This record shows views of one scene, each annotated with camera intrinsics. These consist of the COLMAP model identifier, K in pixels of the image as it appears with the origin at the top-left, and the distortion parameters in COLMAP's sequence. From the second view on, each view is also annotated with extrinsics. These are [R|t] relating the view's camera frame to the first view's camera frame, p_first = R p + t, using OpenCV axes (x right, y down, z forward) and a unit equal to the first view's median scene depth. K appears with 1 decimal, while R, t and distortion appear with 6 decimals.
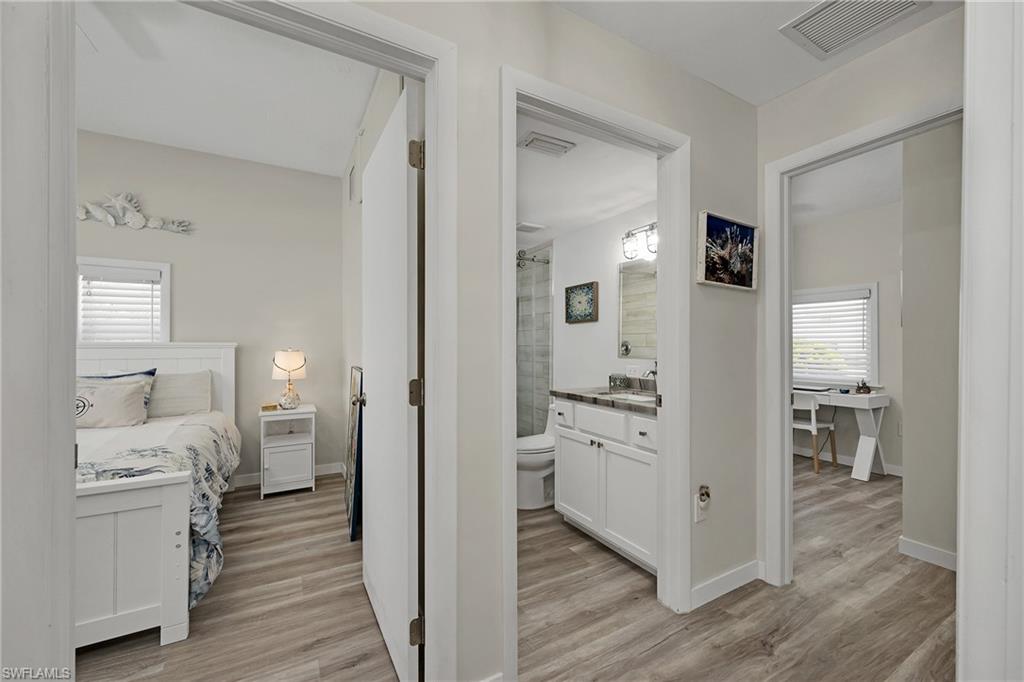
lens RADIAL K [[410.9, 0, 516.8], [0, 410.9, 343.3], [0, 0, 1]] dist [-0.000732, -0.000056]
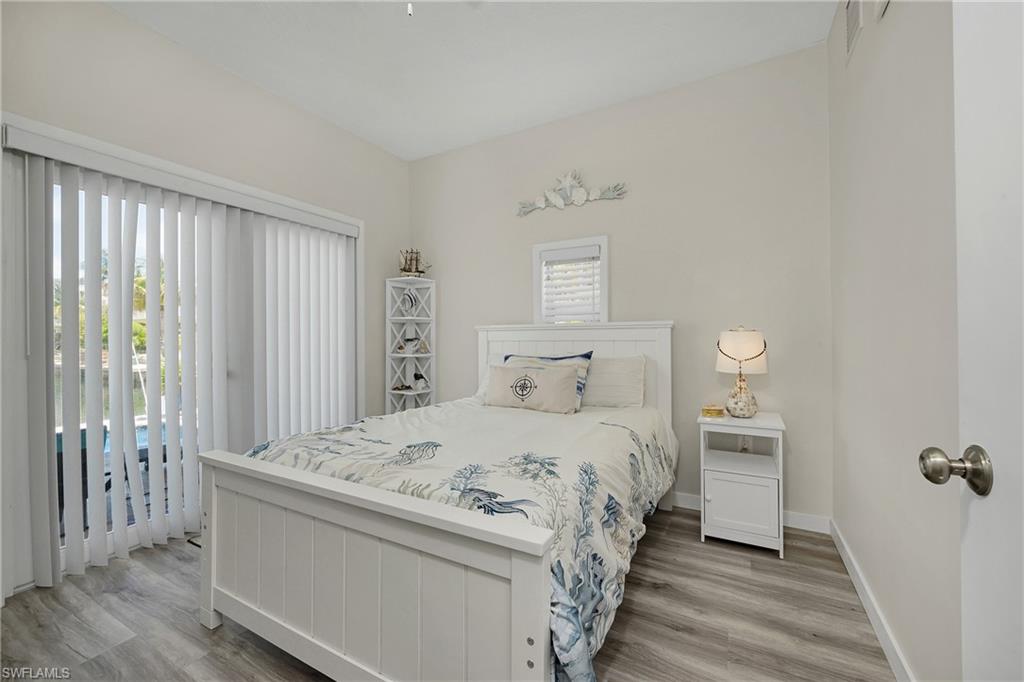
lens RADIAL K [[410.9, 0, 511.3], [0, 410.9, 336.5], [0, 0, 1]] dist [-0.000732, -0.000056]
pose [[0.514540, -0.003663, -0.857458, -0.203512], [0.012402, 0.999918, 0.003171, 0.025252], [0.857376, -0.012266, 0.514544, 0.397486]]
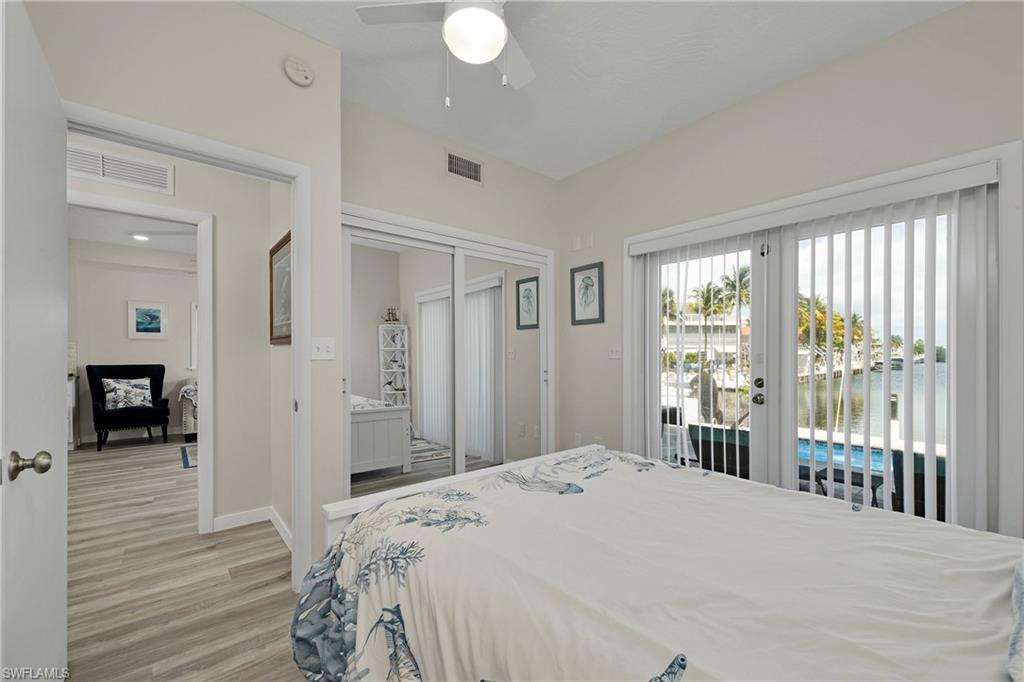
lens RADIAL K [[410.9, 0, 510.2], [0, 410.9, 345.0], [0, 0, 1]] dist [-0.000732, -0.000056]
pose [[-0.983187, -0.002542, -0.182587, -1.491008], [0.000289, 0.999880, -0.015475, -0.058651], [0.182604, -0.015268, -0.983068, 2.753004]]
